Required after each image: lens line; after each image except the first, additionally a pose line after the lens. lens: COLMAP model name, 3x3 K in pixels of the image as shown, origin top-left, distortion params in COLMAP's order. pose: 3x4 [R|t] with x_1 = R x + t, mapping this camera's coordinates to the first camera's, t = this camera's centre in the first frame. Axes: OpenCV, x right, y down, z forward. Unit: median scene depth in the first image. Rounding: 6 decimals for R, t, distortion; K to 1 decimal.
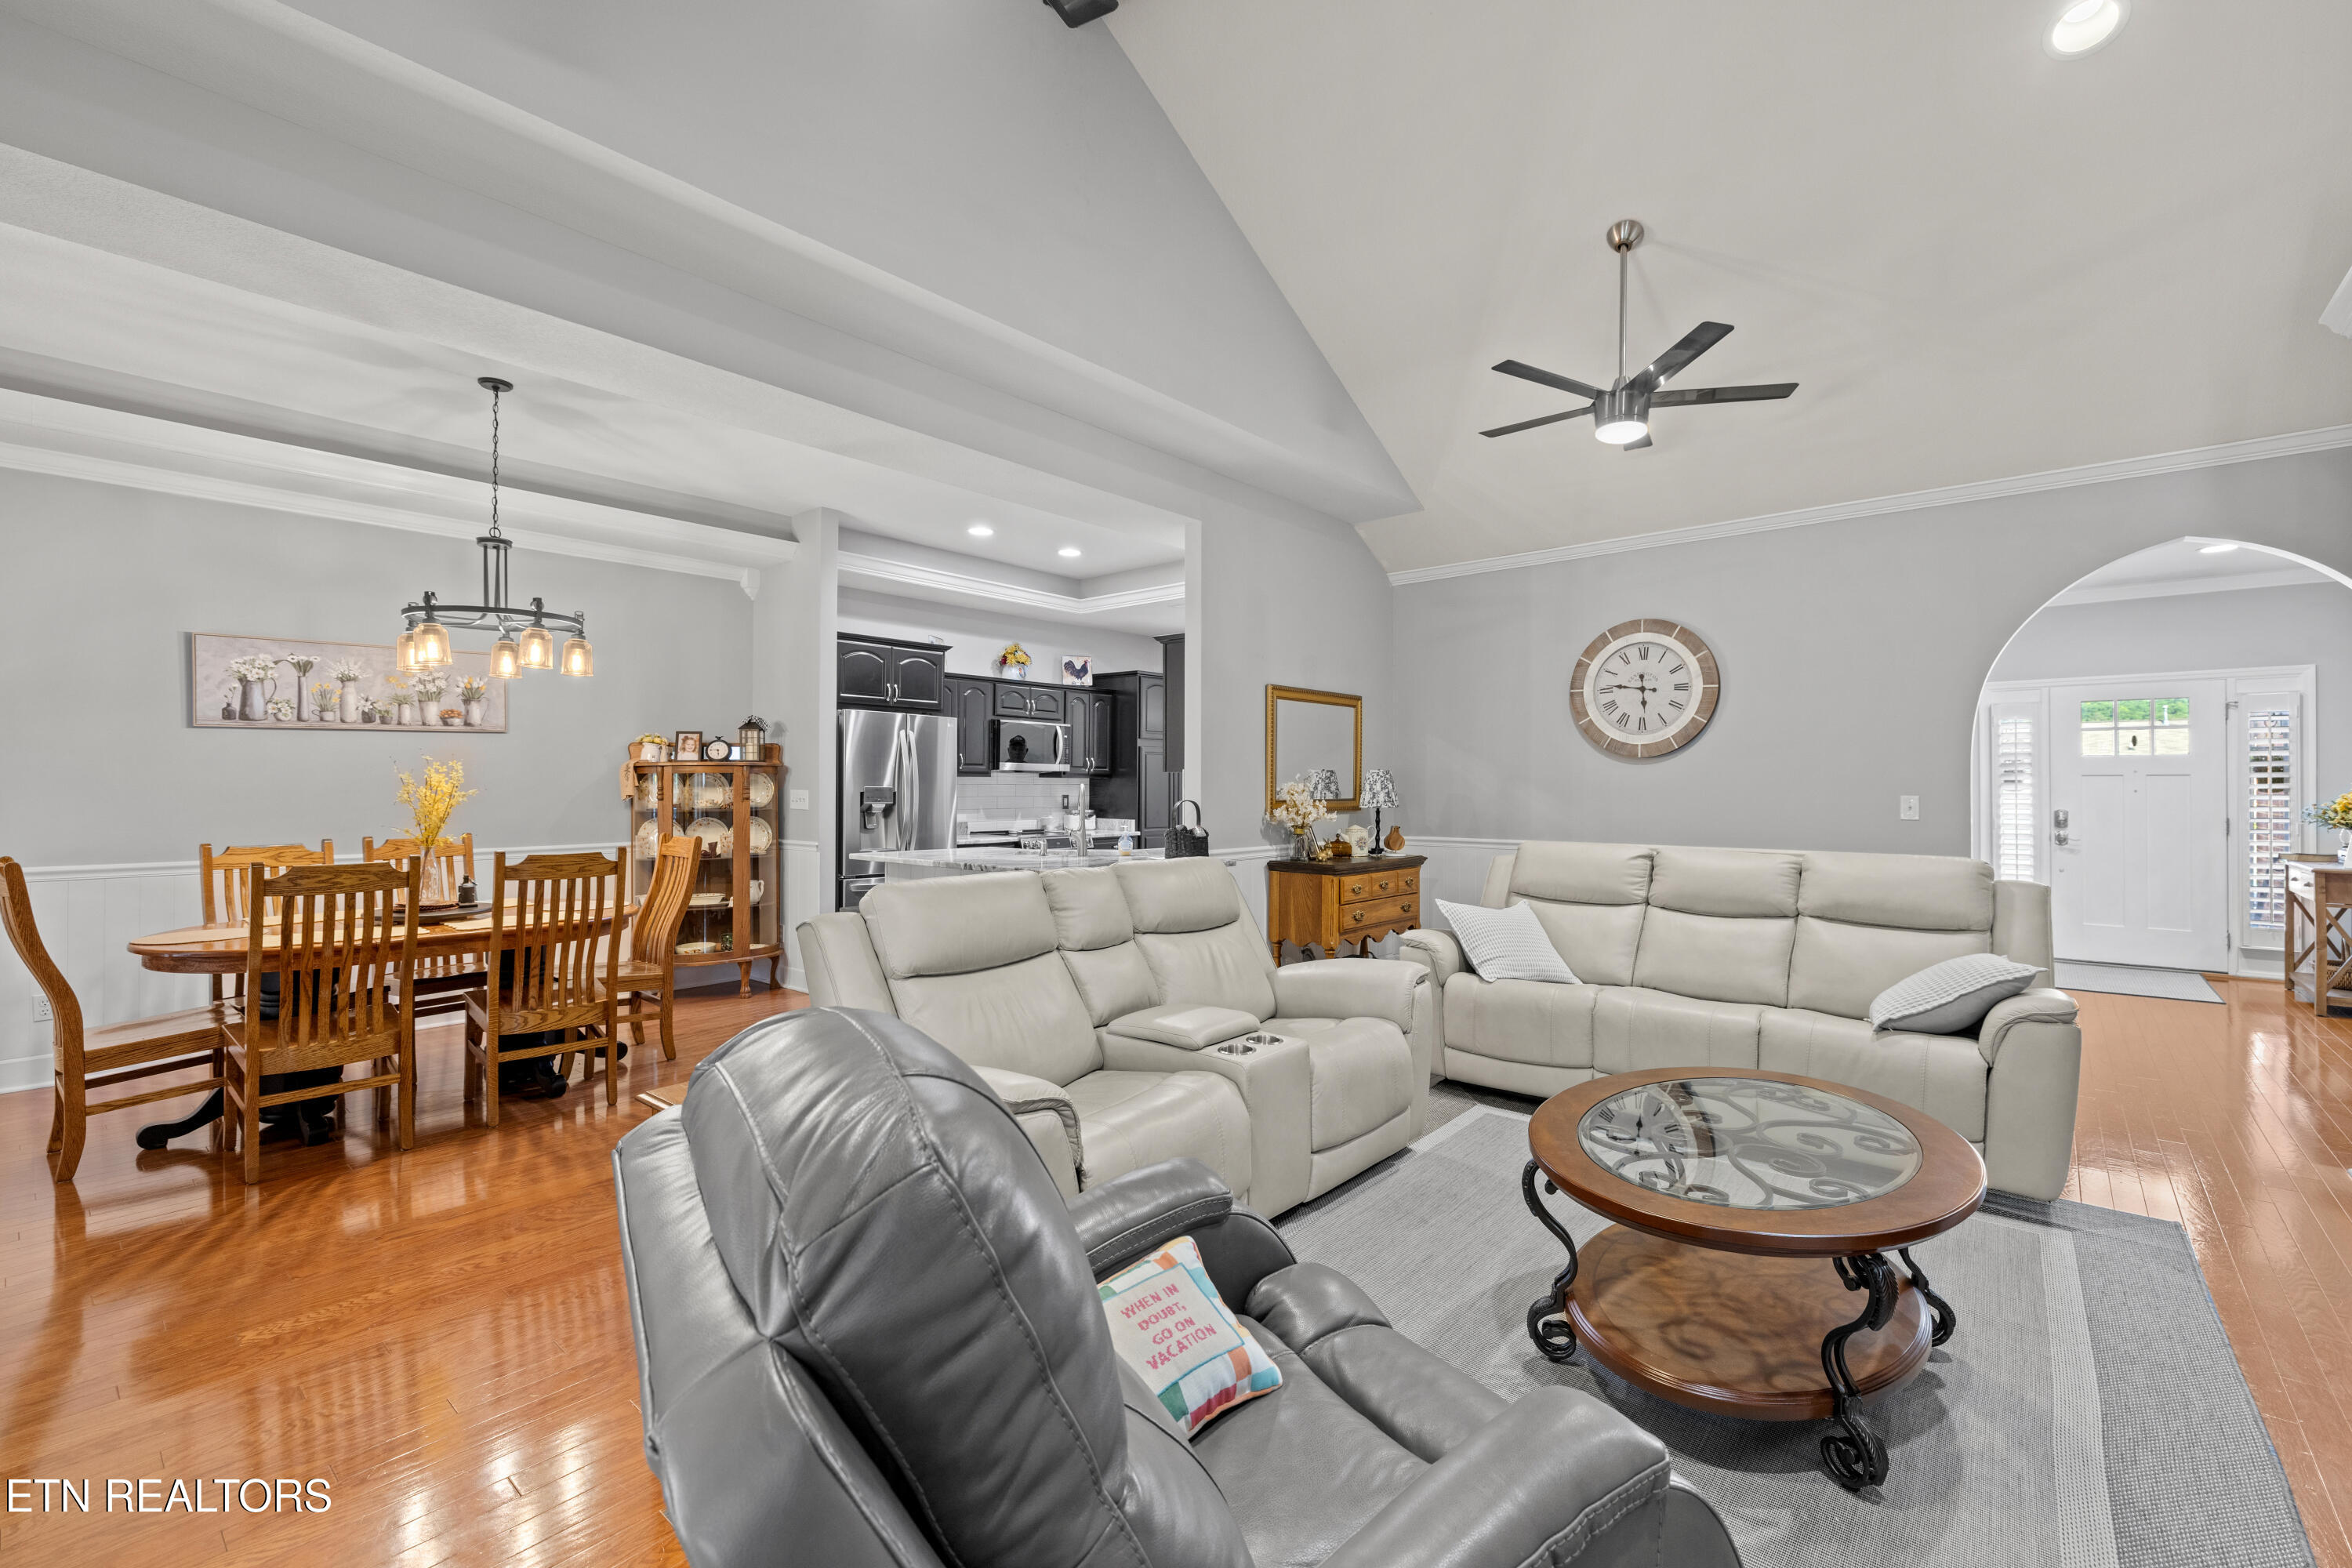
lens RADIAL K [[1008.4, 0, 1164.6], [0, 1008.4, 769.7], [0, 0, 1]] dist [0.000824, 0.000329]
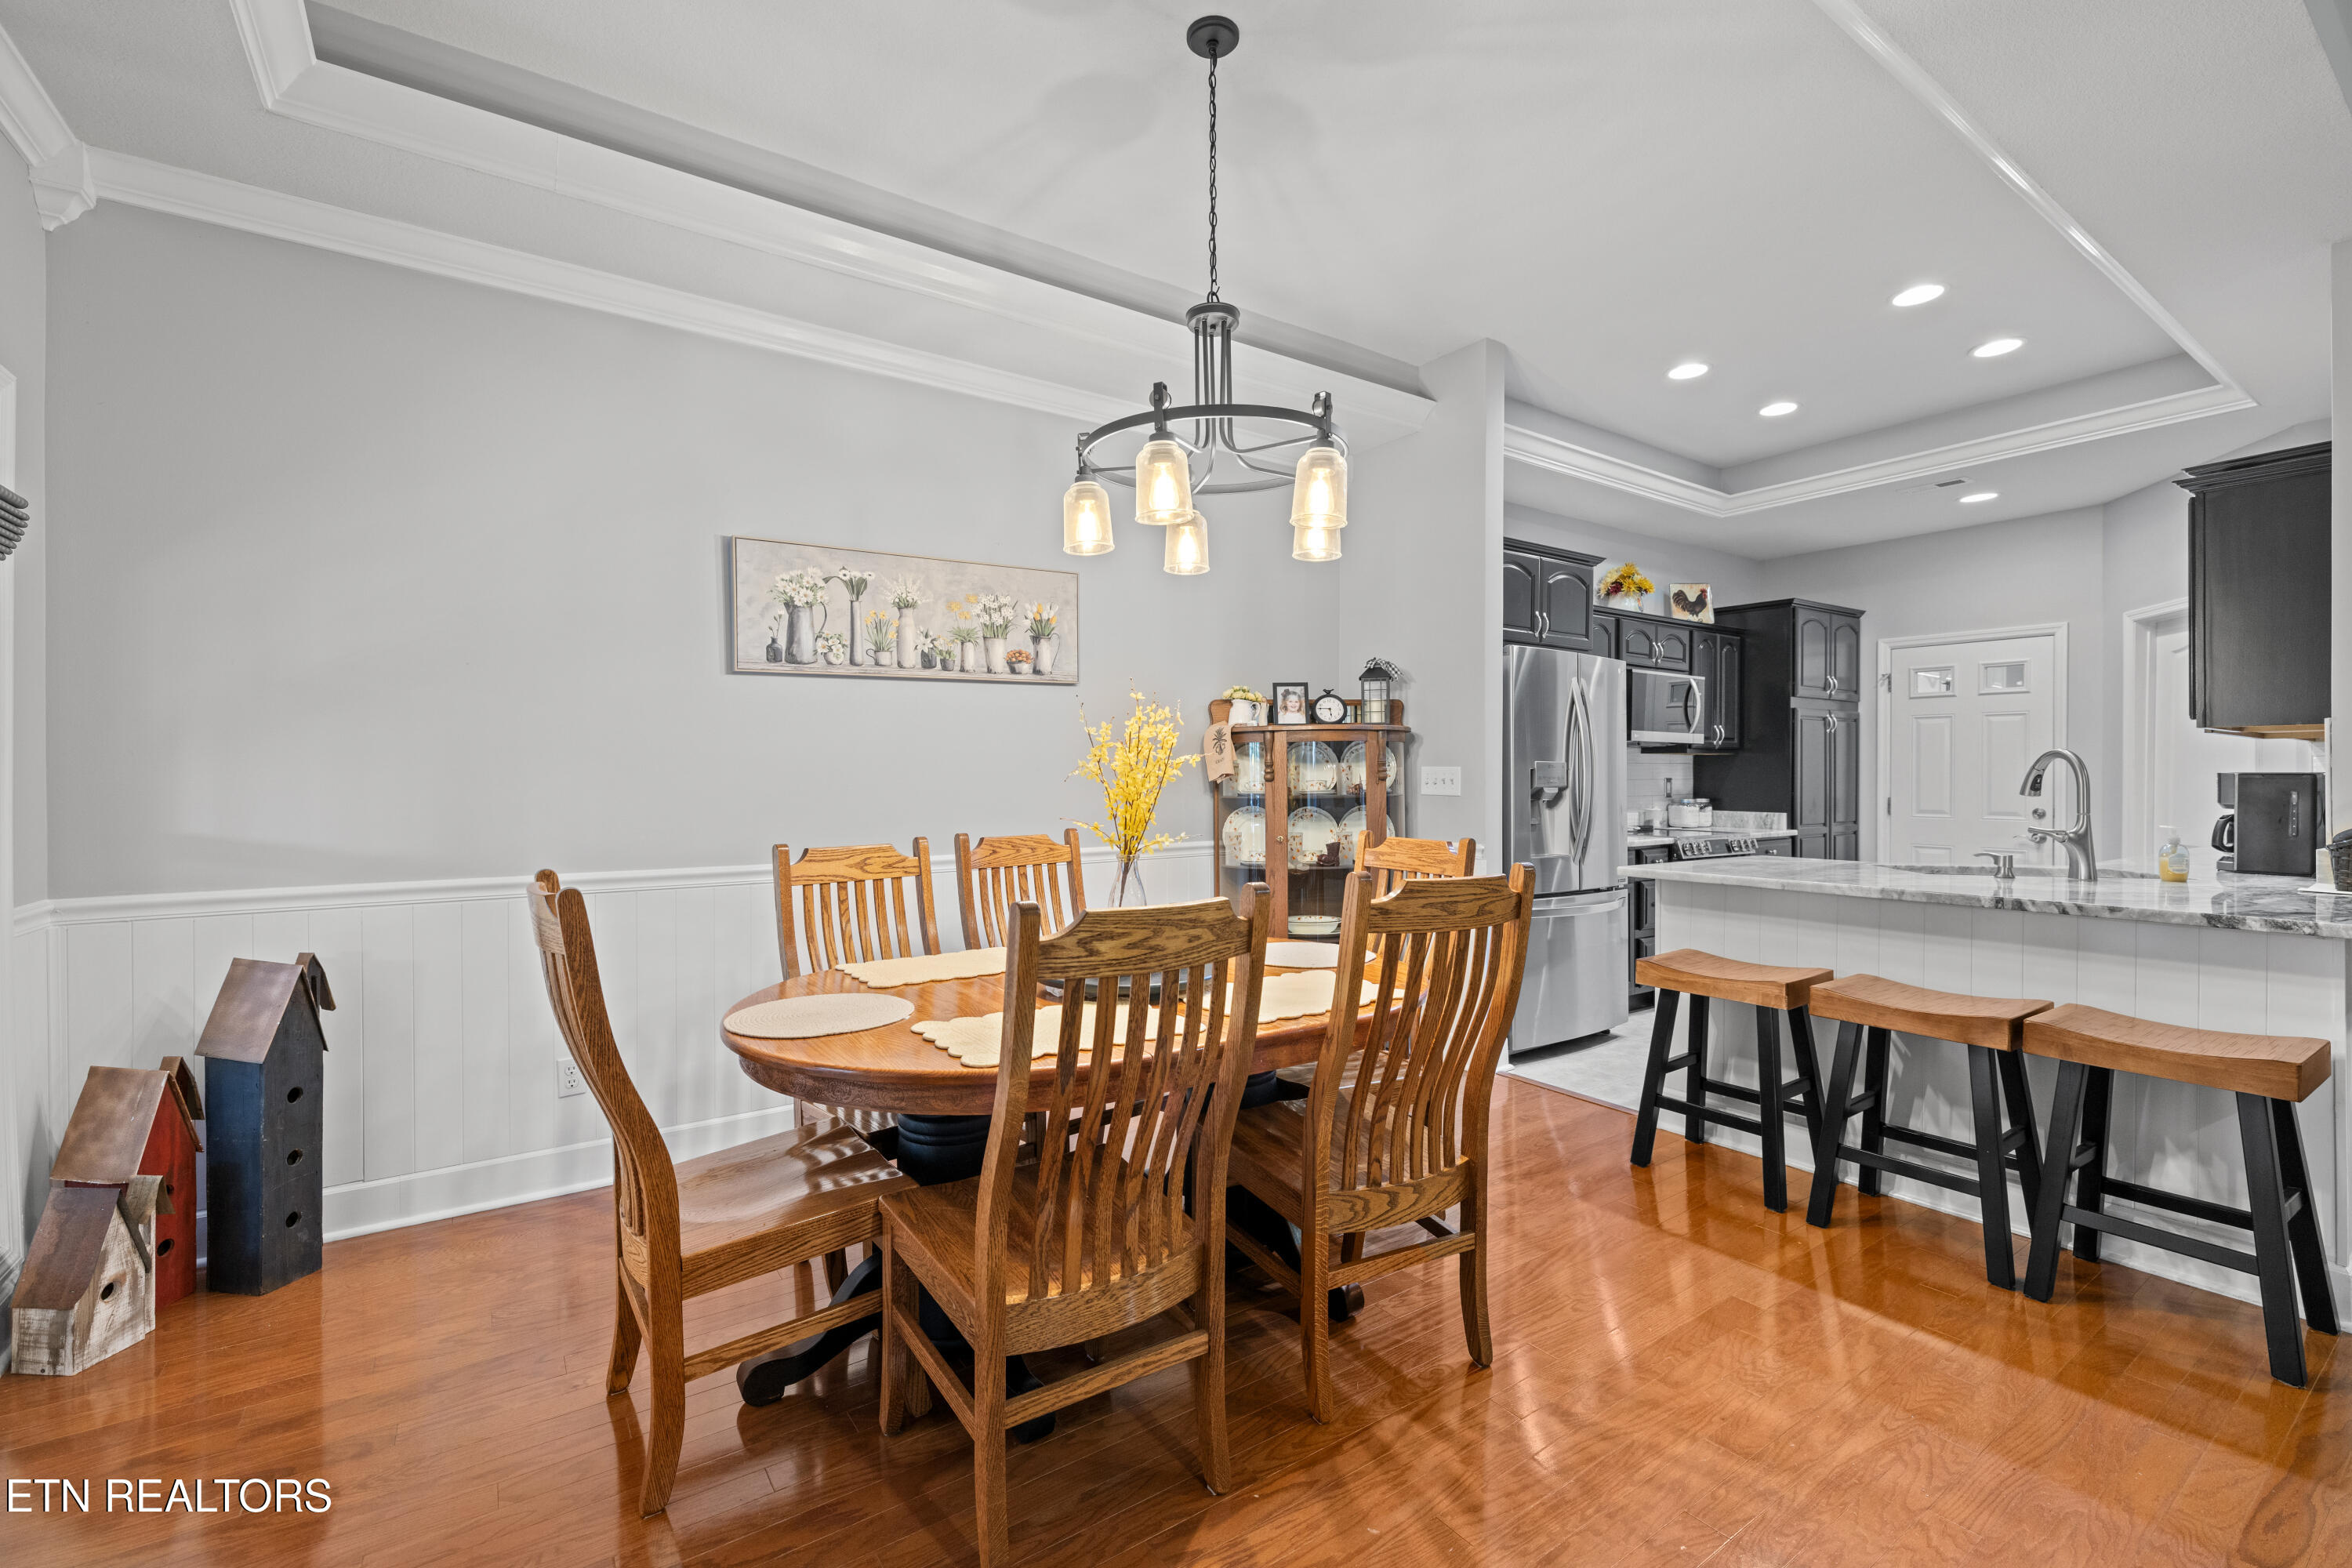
lens RADIAL K [[1003.7, 0, 1166.7], [0, 1003.7, 774.8], [0, 0, 1]] dist [0.000289, 0.000337]
pose [[0.967220, -0.003559, -0.253916, -0.375588], [0.007077, 0.999891, 0.012943, 0.015761], [0.253843, -0.014316, 0.967140, 0.306355]]
